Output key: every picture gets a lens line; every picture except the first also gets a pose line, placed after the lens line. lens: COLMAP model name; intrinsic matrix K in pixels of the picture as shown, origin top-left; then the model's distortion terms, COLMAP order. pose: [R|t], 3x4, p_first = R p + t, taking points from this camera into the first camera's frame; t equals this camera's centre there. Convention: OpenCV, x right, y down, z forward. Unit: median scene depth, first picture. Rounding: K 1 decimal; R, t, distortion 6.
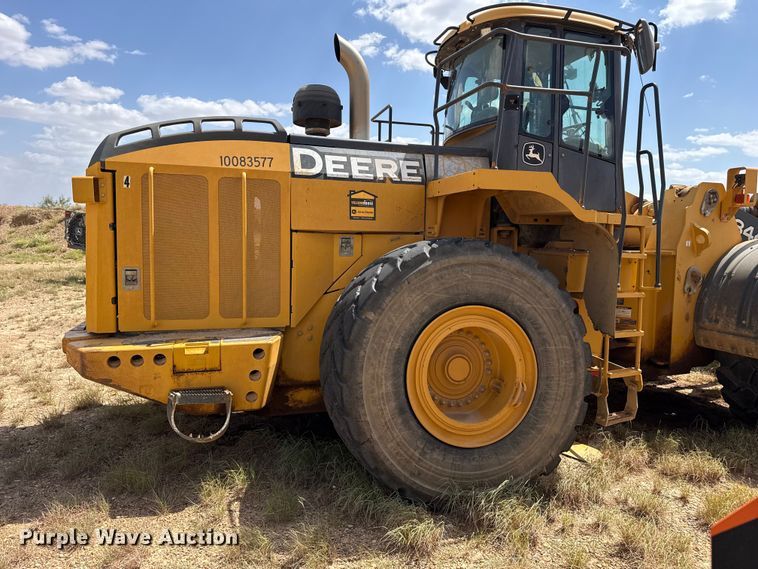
lens RADIAL K [[500.8, 0, 379.0], [0, 500.8, 284.5], [0, 0, 1]] dist [0.126335, -0.195843]
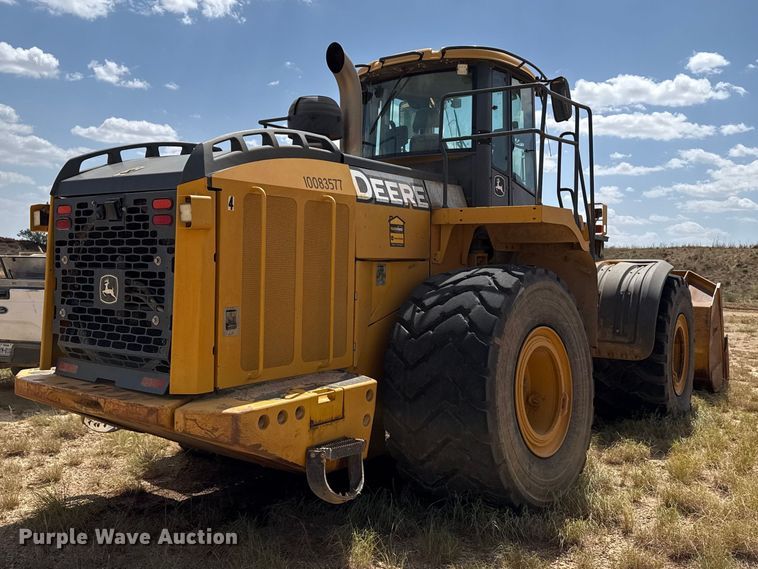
lens RADIAL K [[709.4, 0, 377.1], [0, 709.4, 270.9], [0, 0, 1]] dist [0.132455, -0.001699]
pose [[0.799529, -0.016235, 0.600408, -0.992036], [0.054833, 0.997433, -0.046048, -0.026745], [-0.598119, 0.069739, 0.798367, -0.049511]]
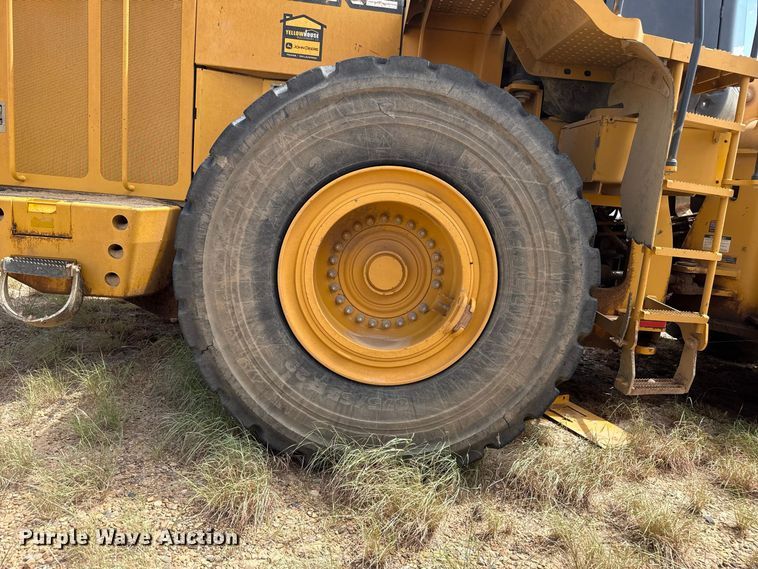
lens RADIAL K [[500.8, 0, 379.0], [0, 500.8, 284.5], [0, 0, 1]] dist [0.126335, -0.195843]
pose [[0.967429, 0.106025, -0.229870, 0.307895], [-0.088336, 0.992376, 0.085949, 0.129007], [0.237230, -0.062843, 0.969419, 0.358995]]
